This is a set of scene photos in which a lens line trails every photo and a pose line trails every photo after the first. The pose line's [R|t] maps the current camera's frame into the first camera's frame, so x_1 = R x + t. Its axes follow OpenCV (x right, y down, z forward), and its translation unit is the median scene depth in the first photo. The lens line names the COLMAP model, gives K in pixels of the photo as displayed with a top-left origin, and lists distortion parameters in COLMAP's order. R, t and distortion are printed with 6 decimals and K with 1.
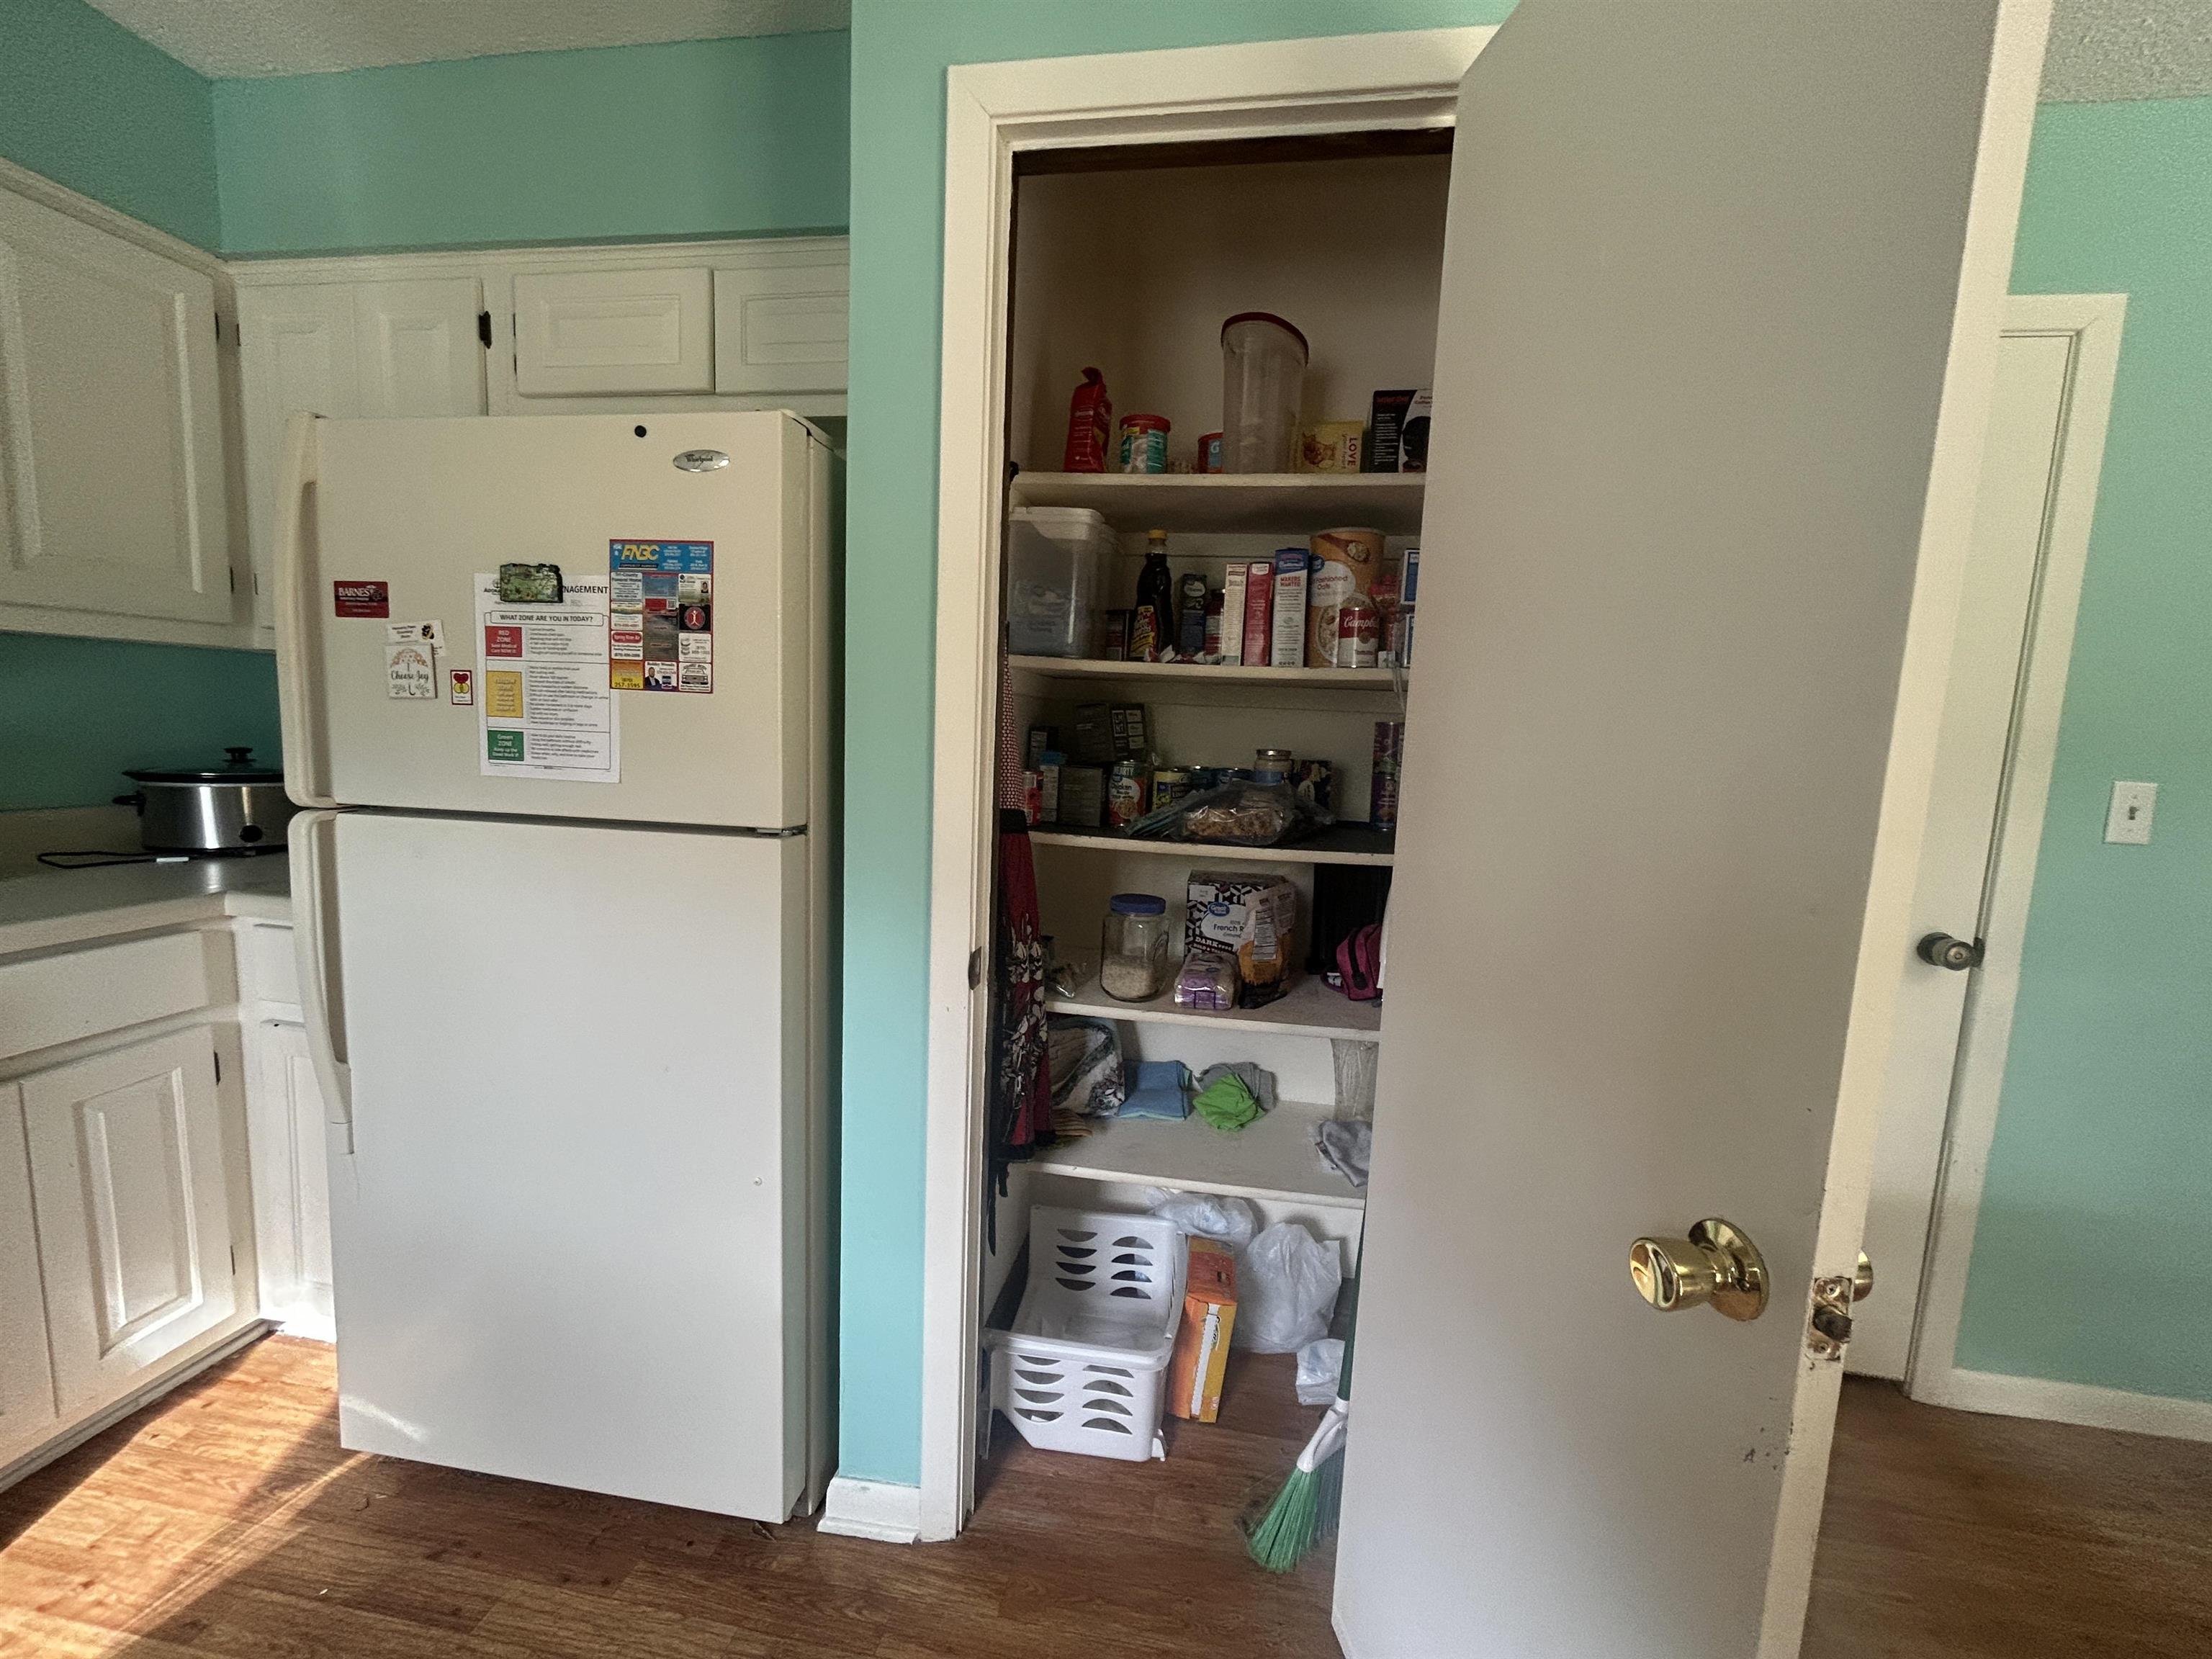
lens RADIAL K [[901.5, 0, 1109.3], [0, 901.5, 824.8], [0, 0, 1]] dist [-0.003589, 0.001131]
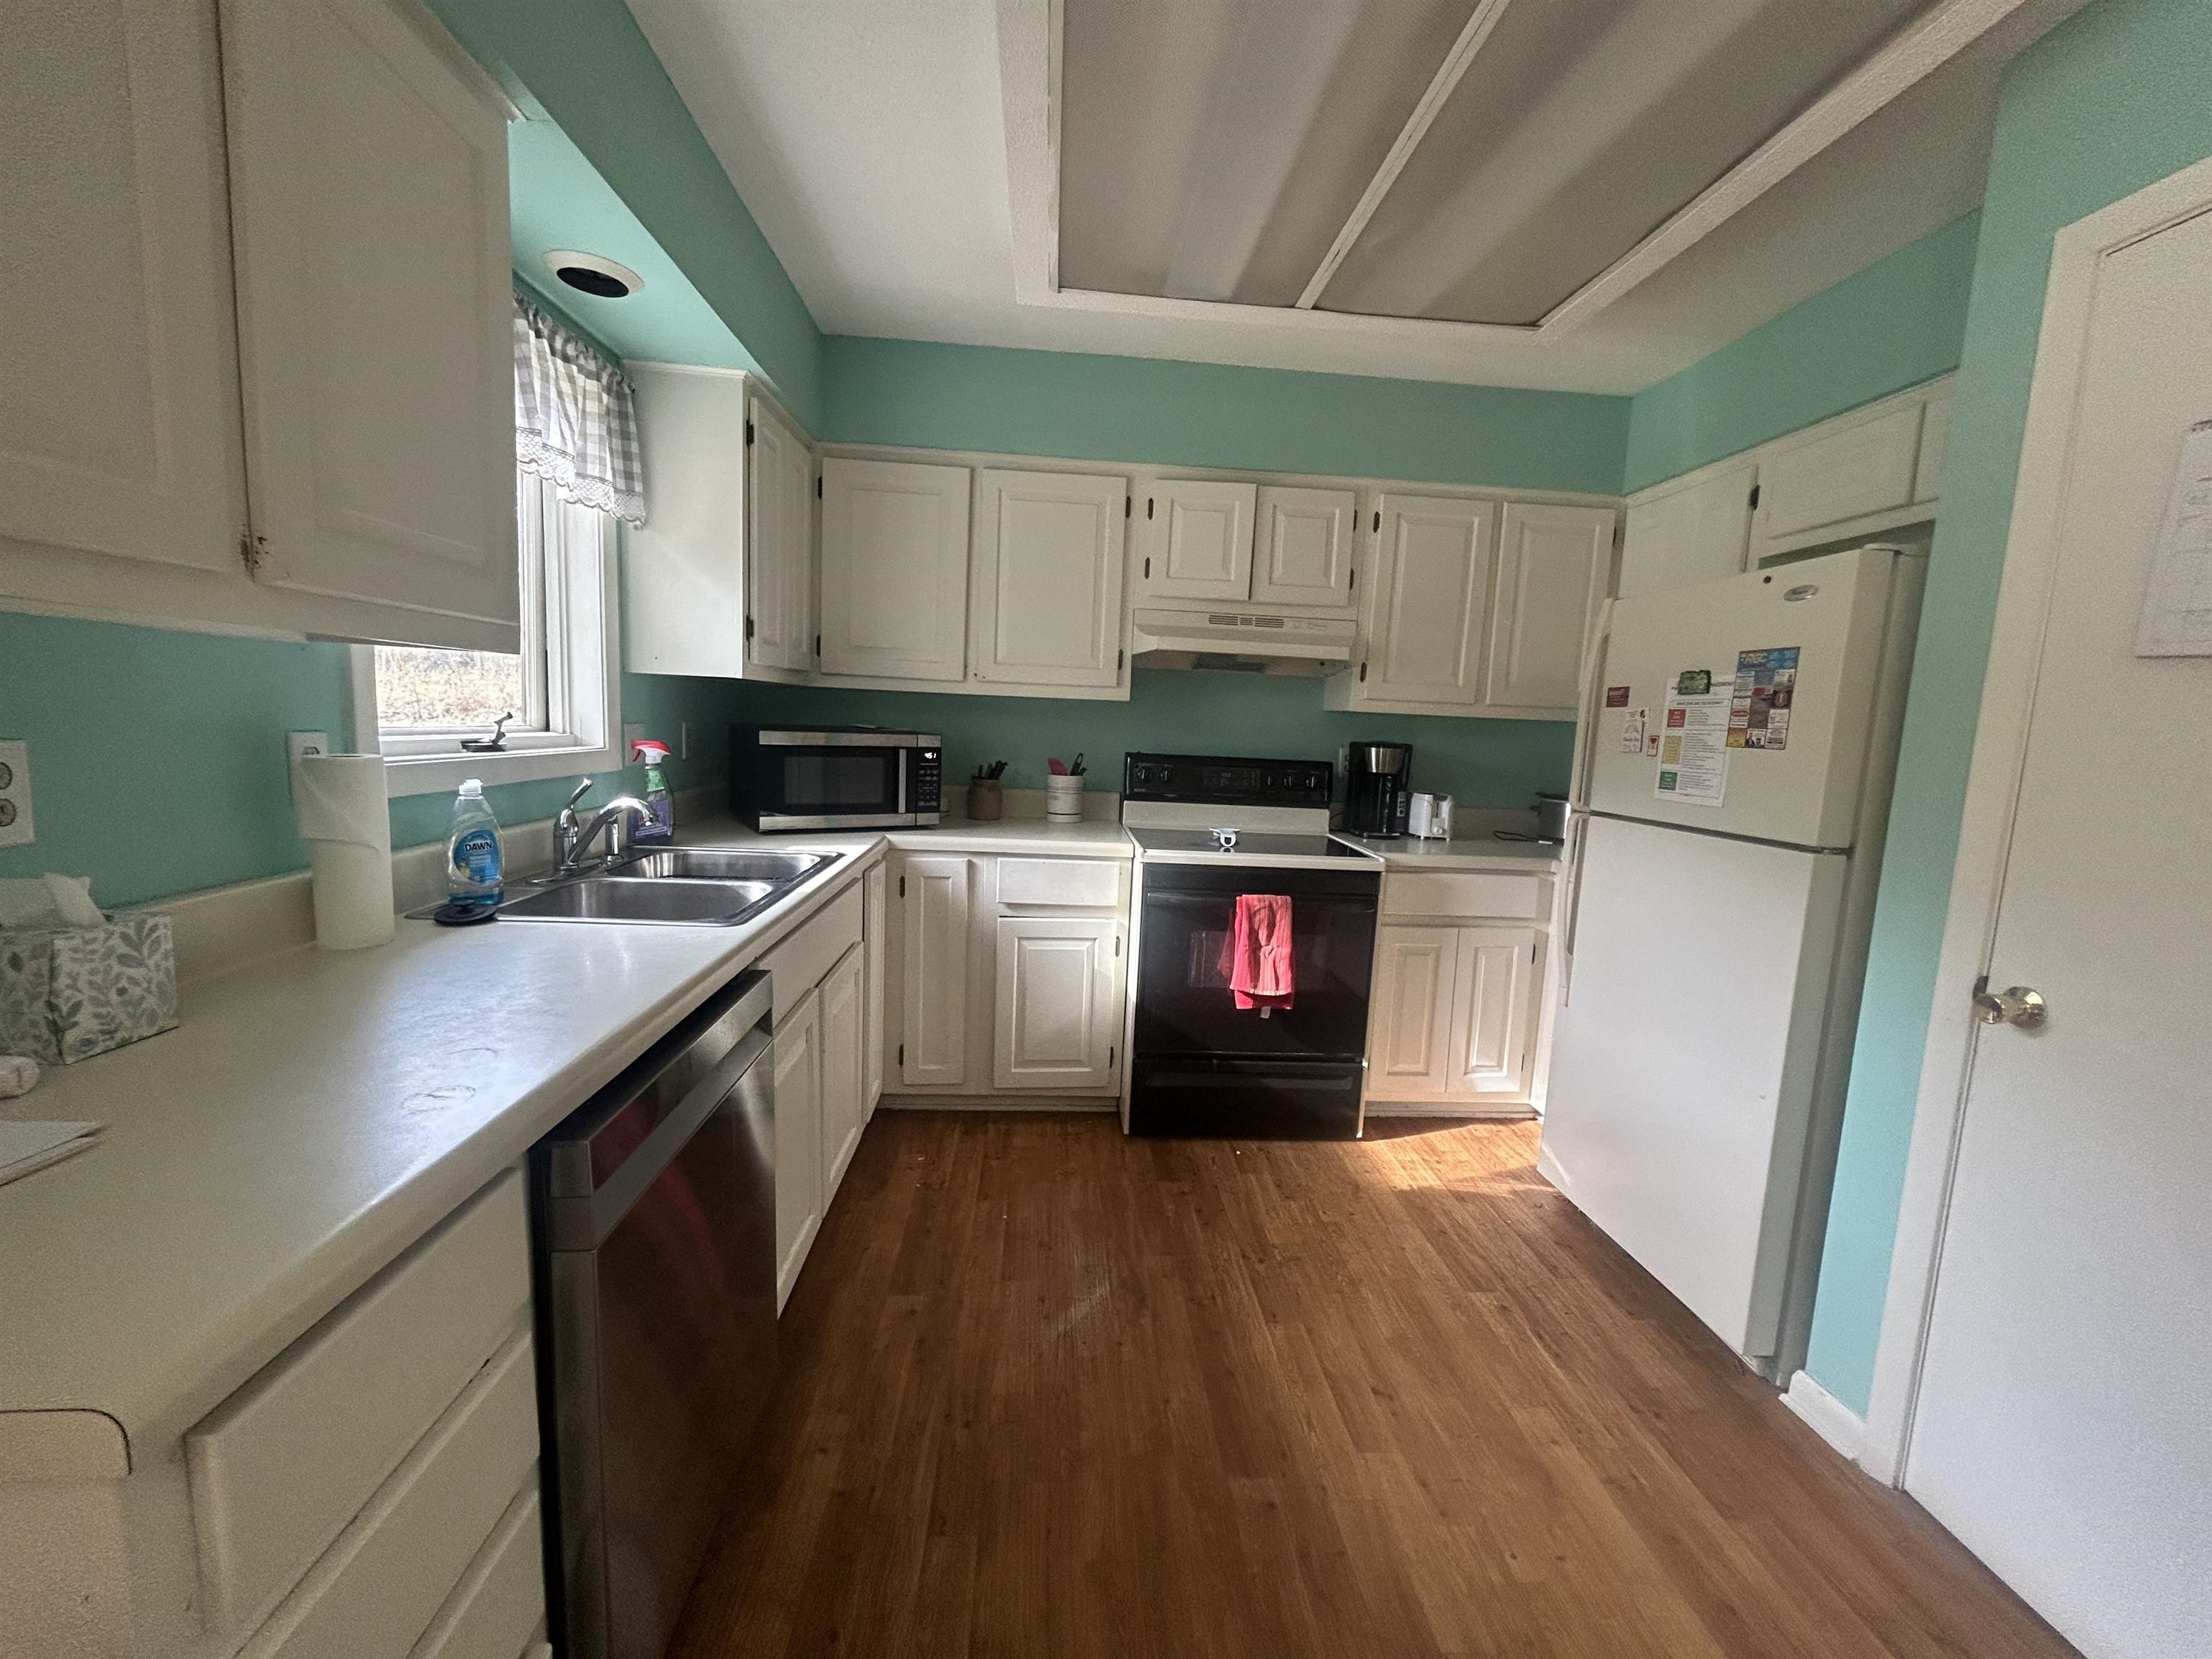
lens RADIAL K [[901.5, 0, 1118.1], [0, 901.5, 838.7], [0, 0, 1]] dist [-0.003589, 0.001131]
pose [[0.235968, 0.097771, -0.966830, 0.697368], [-0.143840, 0.987480, 0.064753, 0.055026], [0.961056, 0.123789, 0.247077, -0.364492]]
